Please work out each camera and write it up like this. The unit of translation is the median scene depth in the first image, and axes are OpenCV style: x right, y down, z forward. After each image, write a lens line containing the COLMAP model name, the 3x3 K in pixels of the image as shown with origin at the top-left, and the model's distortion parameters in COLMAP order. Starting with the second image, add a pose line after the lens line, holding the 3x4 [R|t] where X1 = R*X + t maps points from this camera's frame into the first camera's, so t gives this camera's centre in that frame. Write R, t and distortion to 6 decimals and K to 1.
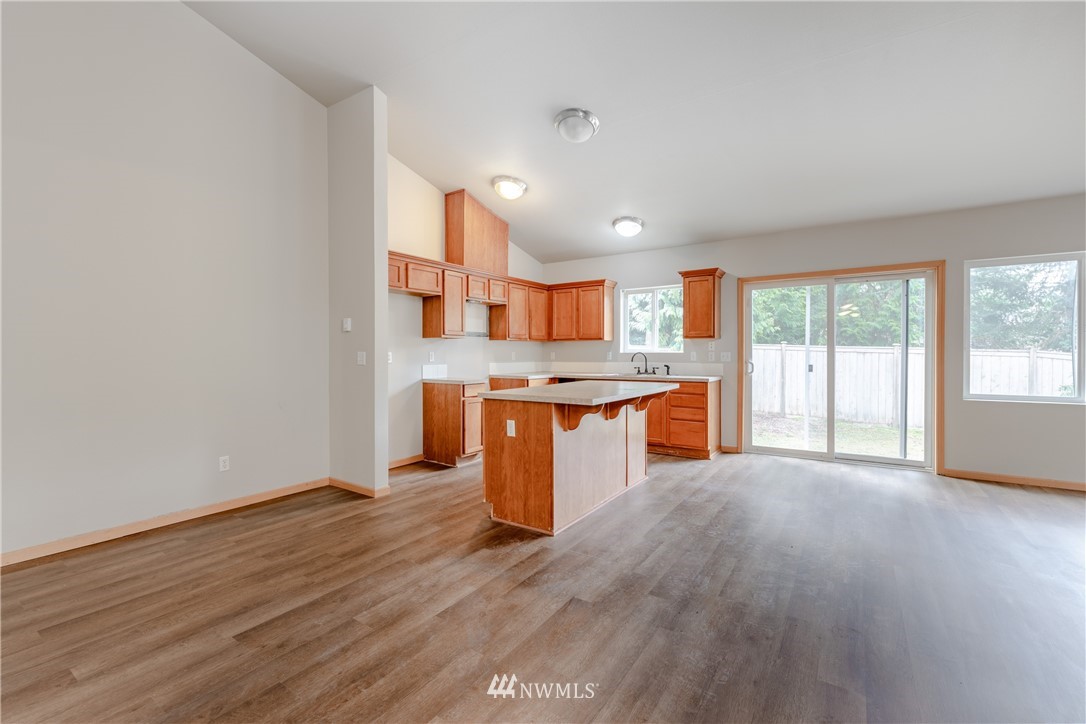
lens RADIAL K [[473.7, 0, 536.0], [0, 473.7, 357.3], [0, 0, 1]] dist [-0.000948, -0.000393]
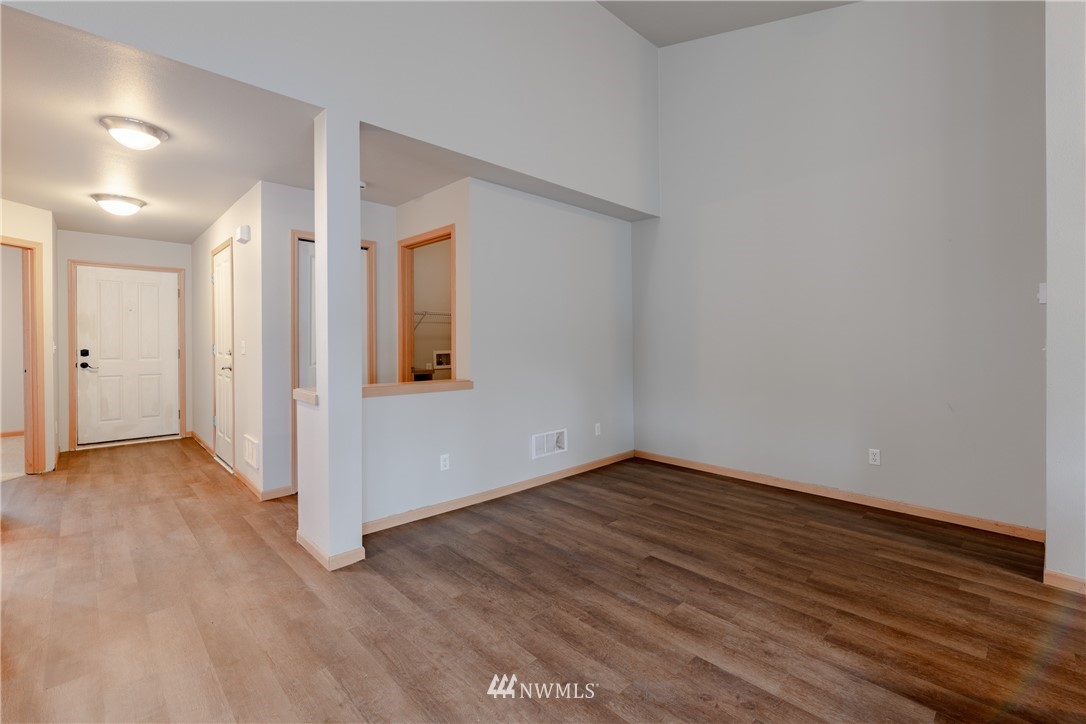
lens RADIAL K [[473.7, 0, 546.8], [0, 473.7, 340.4], [0, 0, 1]] dist [-0.000948, -0.000393]
pose [[-0.200371, 0.003930, -0.979712, 0.308010], [-0.005609, 0.999971, 0.005159, -0.006746], [0.979704, 0.006528, -0.200343, 0.424220]]
